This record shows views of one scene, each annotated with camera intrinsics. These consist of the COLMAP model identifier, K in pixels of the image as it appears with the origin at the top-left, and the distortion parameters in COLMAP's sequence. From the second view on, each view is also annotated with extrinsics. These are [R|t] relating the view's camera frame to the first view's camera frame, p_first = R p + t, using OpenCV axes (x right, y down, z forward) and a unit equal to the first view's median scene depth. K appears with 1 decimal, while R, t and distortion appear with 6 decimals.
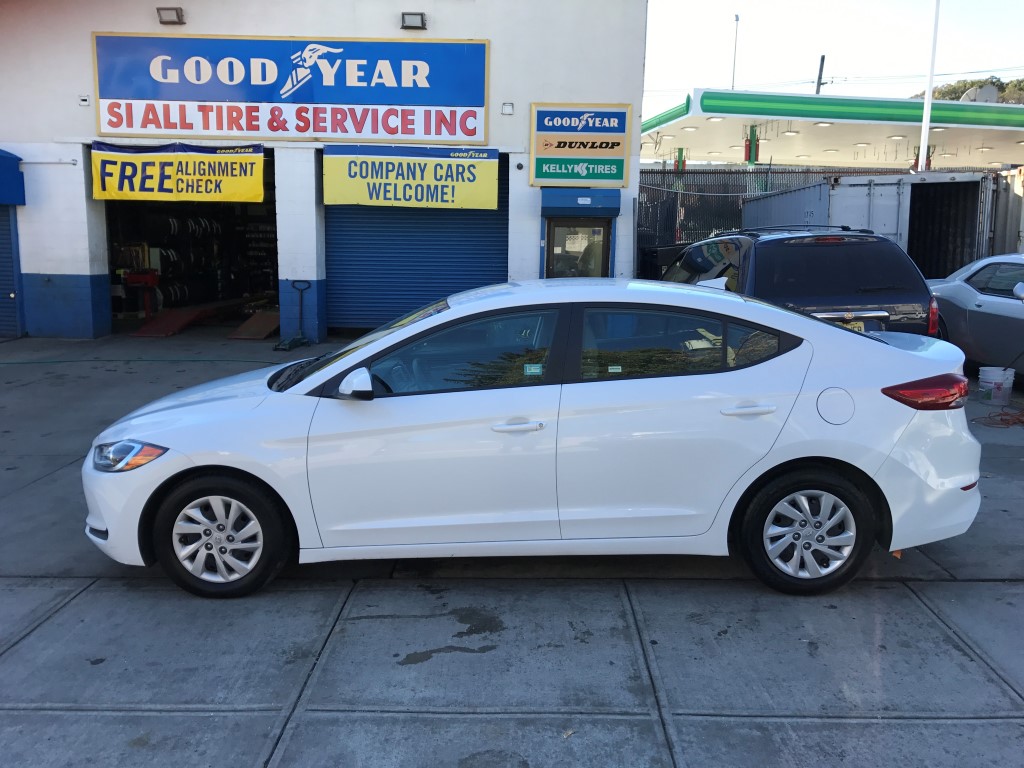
lens RADIAL K [[848.8, 0, 507.3], [0, 848.8, 387.2], [0, 0, 1]] dist [0.013074, -0.015478]
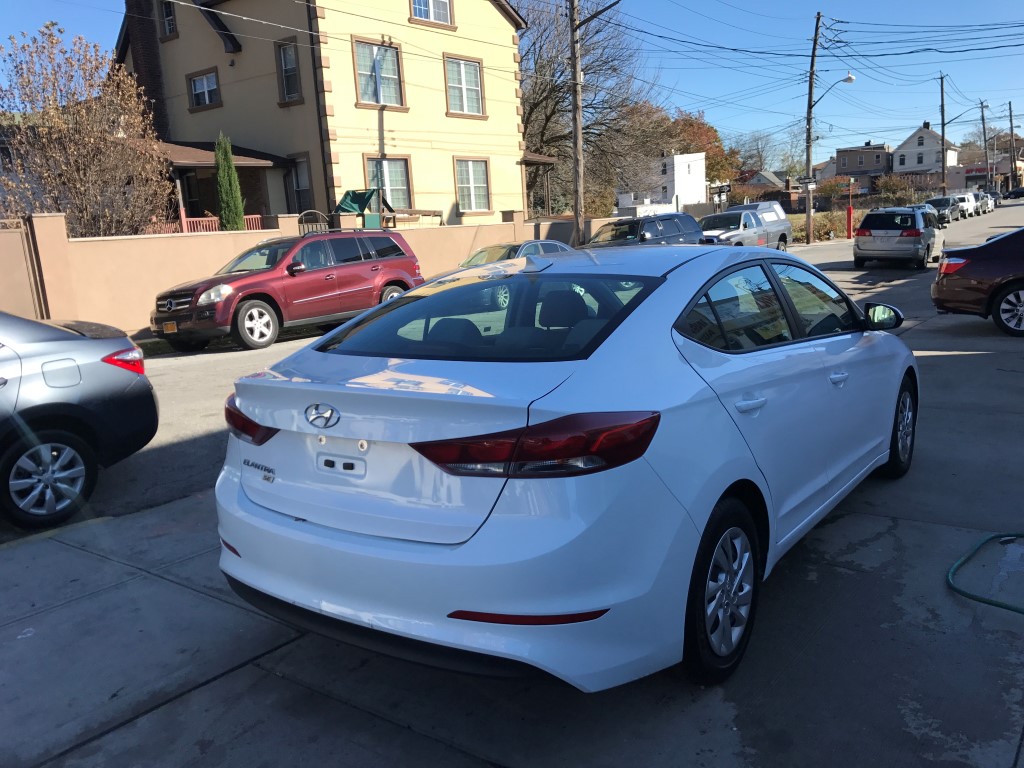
lens RADIAL K [[848.8, 0, 492.3], [0, 848.8, 371.7], [0, 0, 1]] dist [0.013074, -0.015478]
pose [[-0.597369, 0.158781, -0.786091, 1.020626], [-0.072280, 0.965555, 0.249958, -0.249362], [0.798703, 0.206136, -0.565316, 1.653991]]
